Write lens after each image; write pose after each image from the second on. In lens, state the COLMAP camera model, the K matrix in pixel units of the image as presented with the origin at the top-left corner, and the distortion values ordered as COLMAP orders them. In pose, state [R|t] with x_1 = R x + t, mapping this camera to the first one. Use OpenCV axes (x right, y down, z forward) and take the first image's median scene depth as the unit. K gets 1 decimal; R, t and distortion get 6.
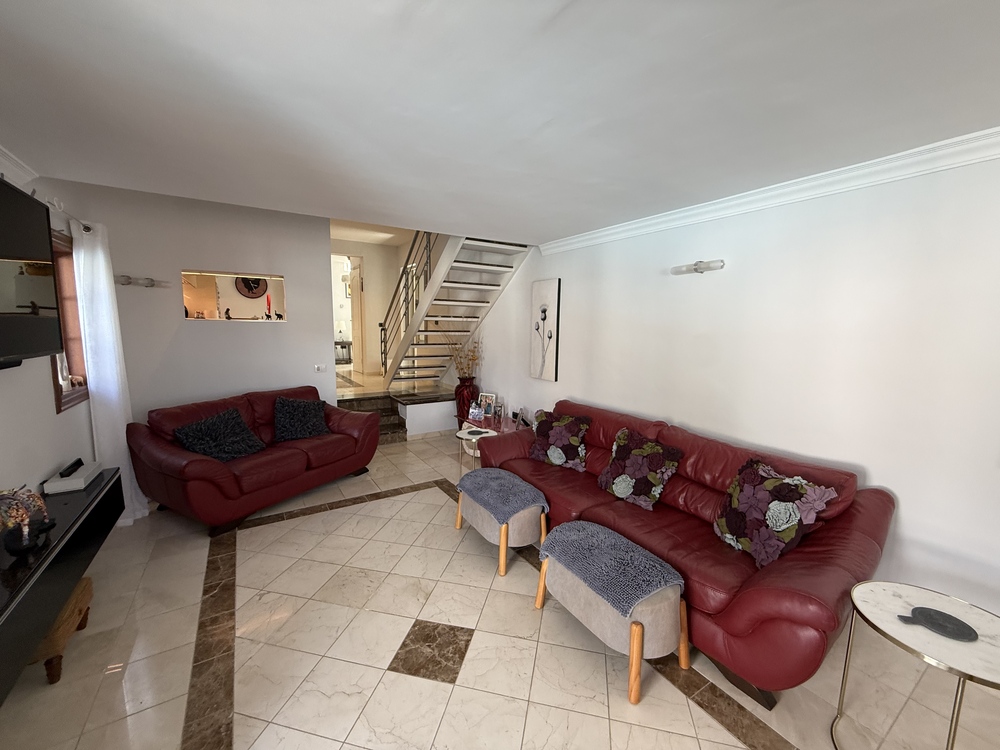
lens RADIAL K [[397.6, 0, 497.6], [0, 397.6, 375.3], [0, 0, 1]] dist [-0.003378, 0.000377]
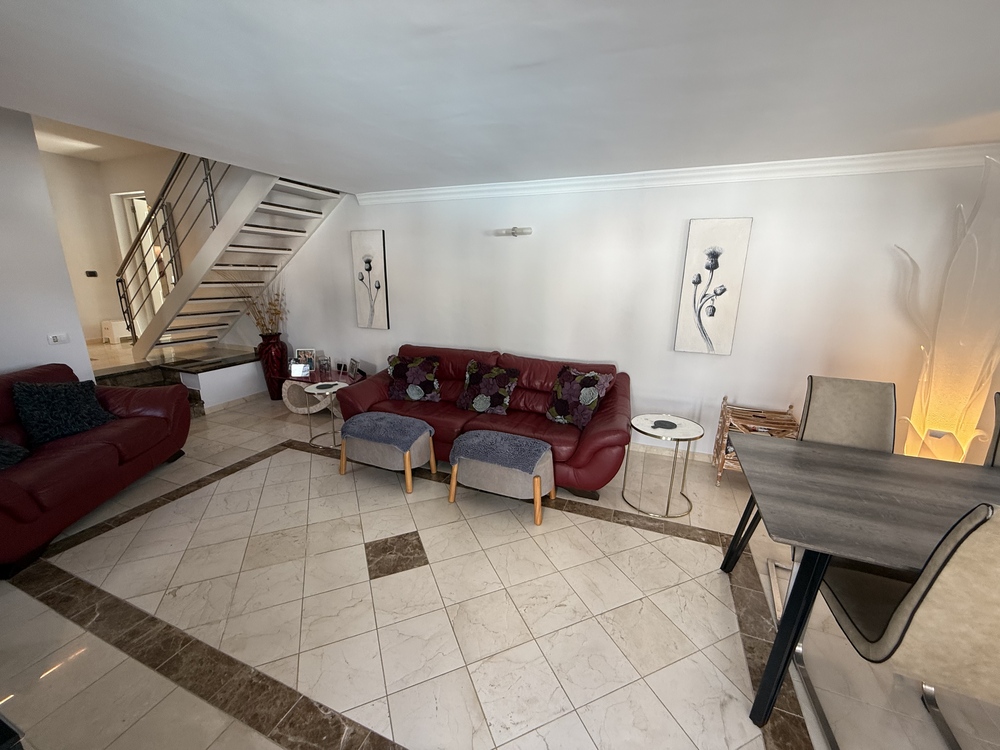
lens RADIAL K [[397.6, 0, 497.5], [0, 397.6, 374.6], [0, 0, 1]] dist [-0.003378, 0.000377]
pose [[0.813296, -0.146144, 0.563198, -0.322403], [0.071550, 0.985716, 0.152461, -0.007839], [-0.577434, -0.083699, 0.812135, -0.075202]]
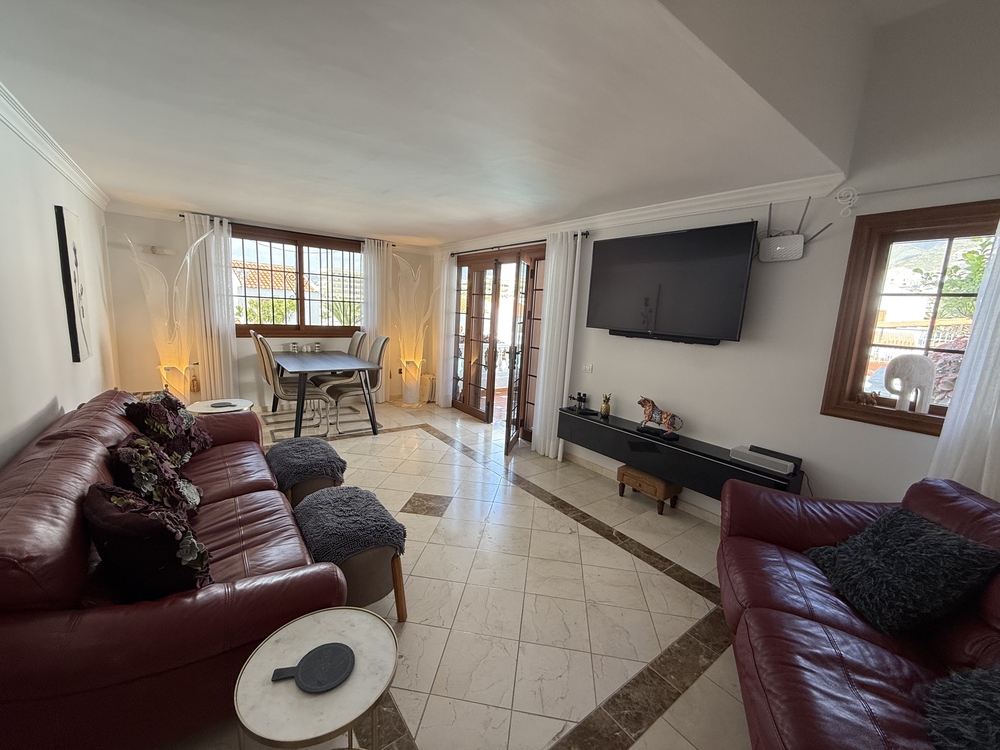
lens RADIAL K [[397.6, 0, 494.5], [0, 397.6, 376.7], [0, 0, 1]] dist [-0.003378, 0.000377]
pose [[-0.995388, -0.053923, -0.079339, -0.173183], [-0.074687, 0.954658, 0.288185, -0.173863], [0.060202, 0.292781, -0.954282, 1.499674]]
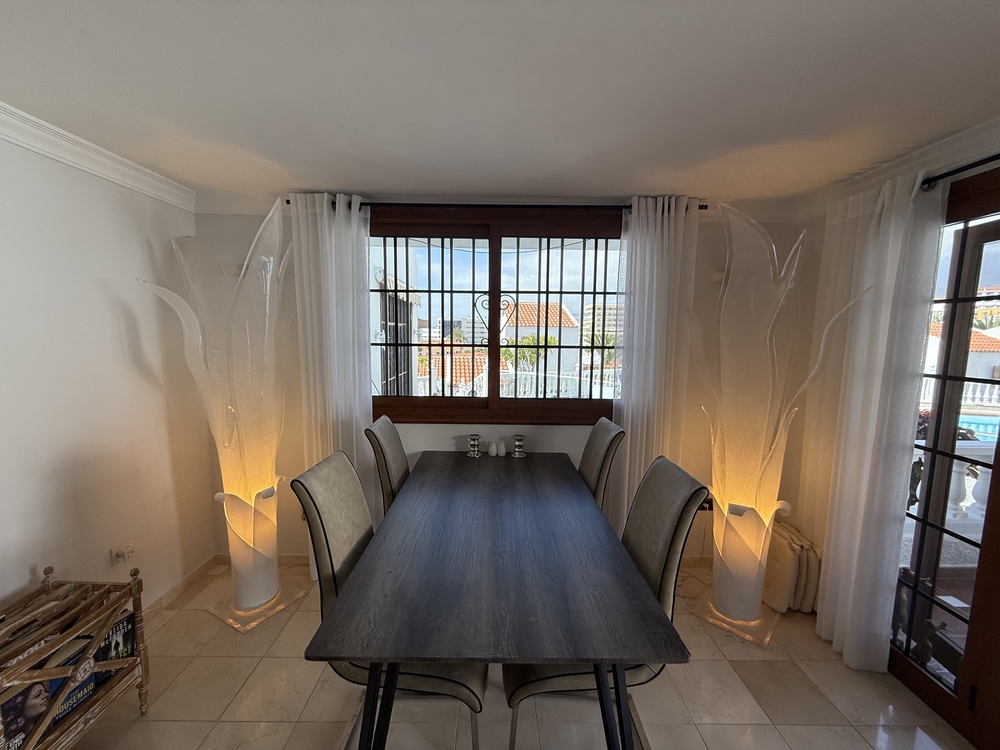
lens RADIAL K [[397.6, 0, 498.1], [0, 397.6, 372.9], [0, 0, 1]] dist [-0.003378, 0.000377]
pose [[-0.848306, -0.080375, 0.523370, 0.098336], [0.043898, 0.974334, 0.220783, -0.061490], [-0.527683, 0.210267, -0.823006, 0.384318]]
